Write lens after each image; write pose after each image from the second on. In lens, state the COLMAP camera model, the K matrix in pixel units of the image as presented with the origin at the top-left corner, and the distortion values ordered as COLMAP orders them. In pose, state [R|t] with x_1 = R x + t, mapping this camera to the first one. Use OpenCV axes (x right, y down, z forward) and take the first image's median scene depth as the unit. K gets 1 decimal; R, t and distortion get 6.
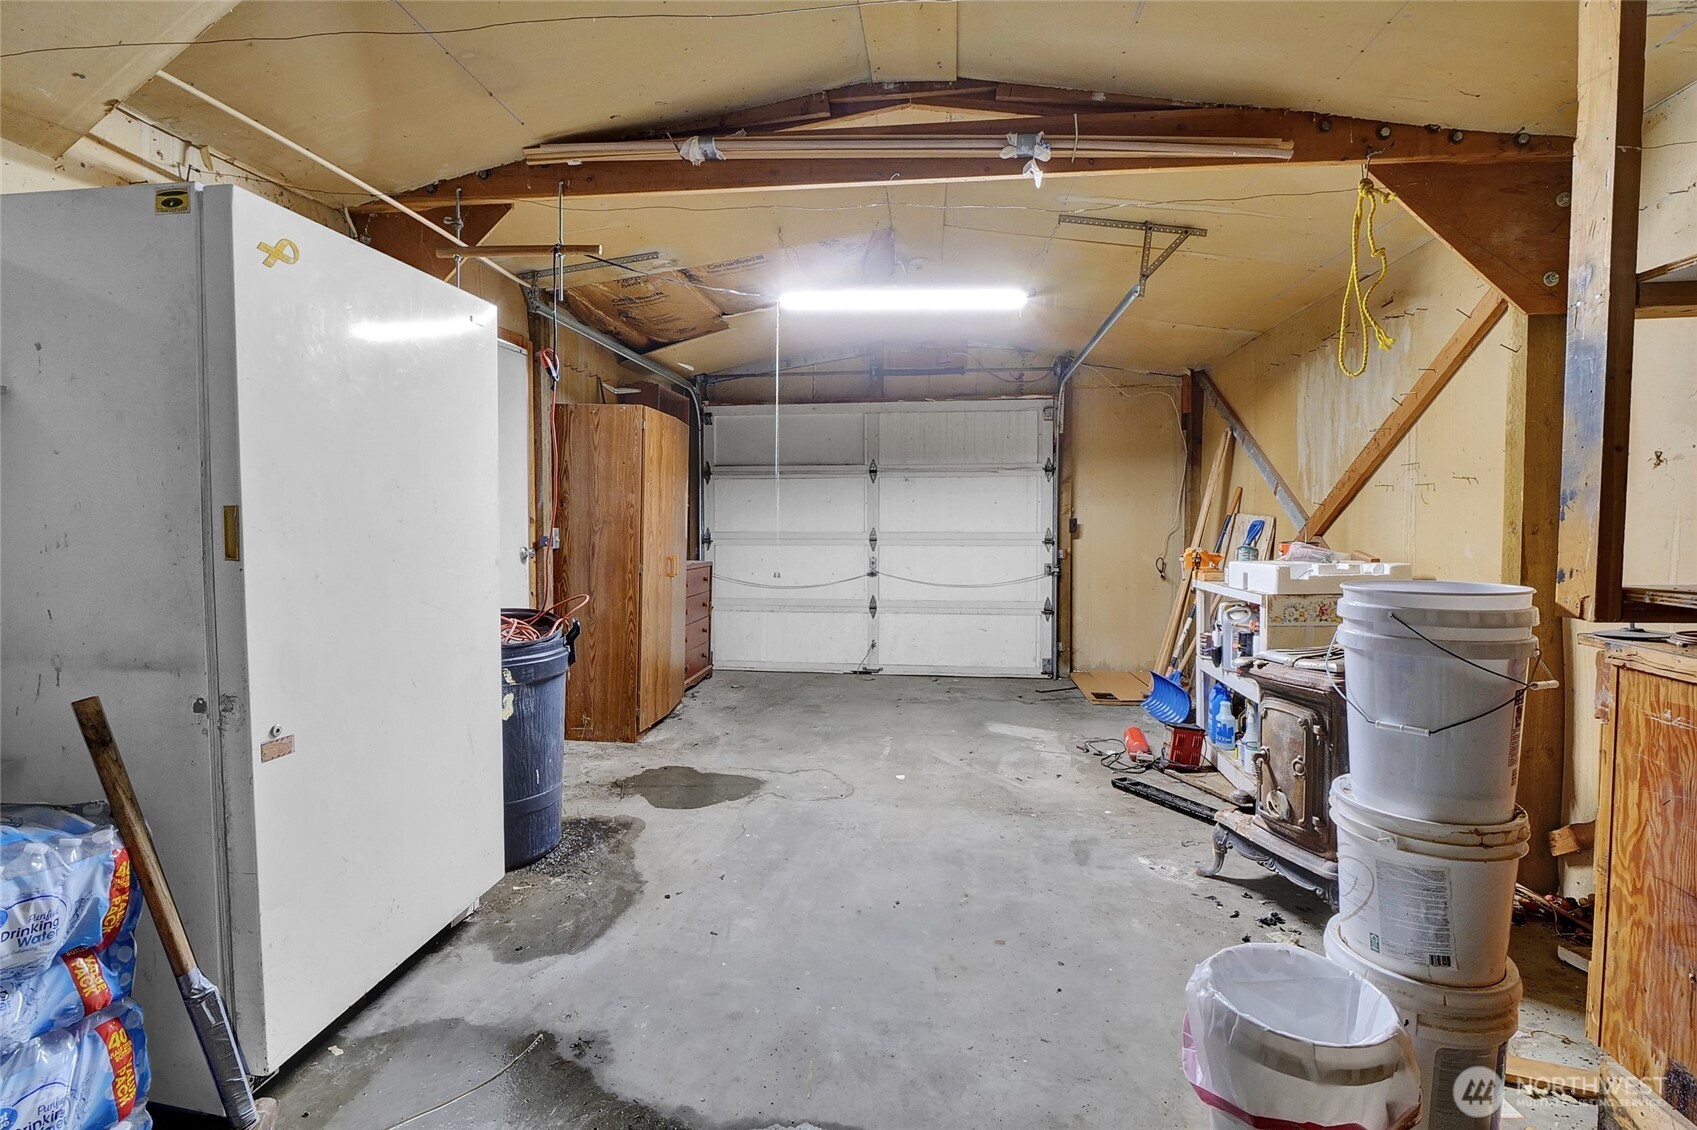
lens RADIAL K [[791.2, 0, 852.5], [0, 791.2, 554.7], [0, 0, 1]] dist [-0.013962, -0.000502]
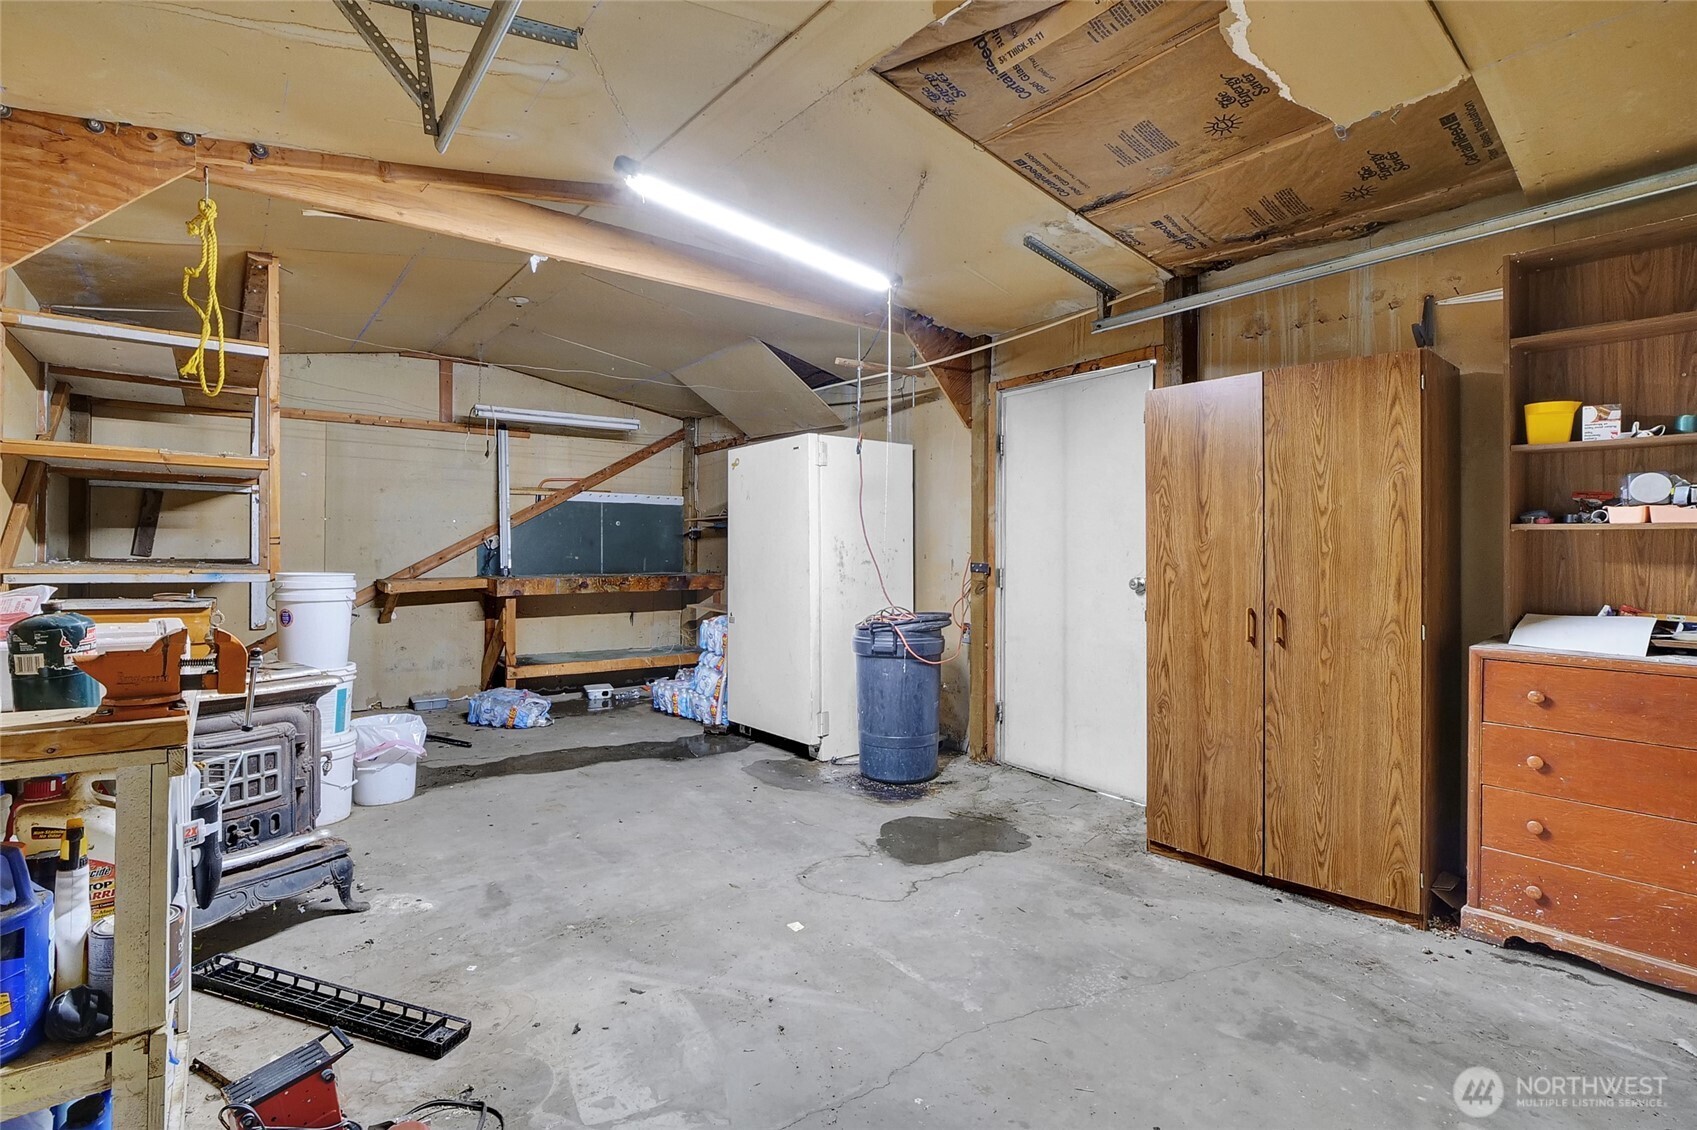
lens RADIAL K [[745.9, 0, 847.6], [0, 745.9, 554.0], [0, 0, 1]] dist [-0.000616, -0.000060]
pose [[-0.685577, 0.001635, -0.727998, 0.578097], [-0.032670, 0.998921, 0.033010, -0.075787], [0.727267, 0.046415, -0.684784, 1.683659]]
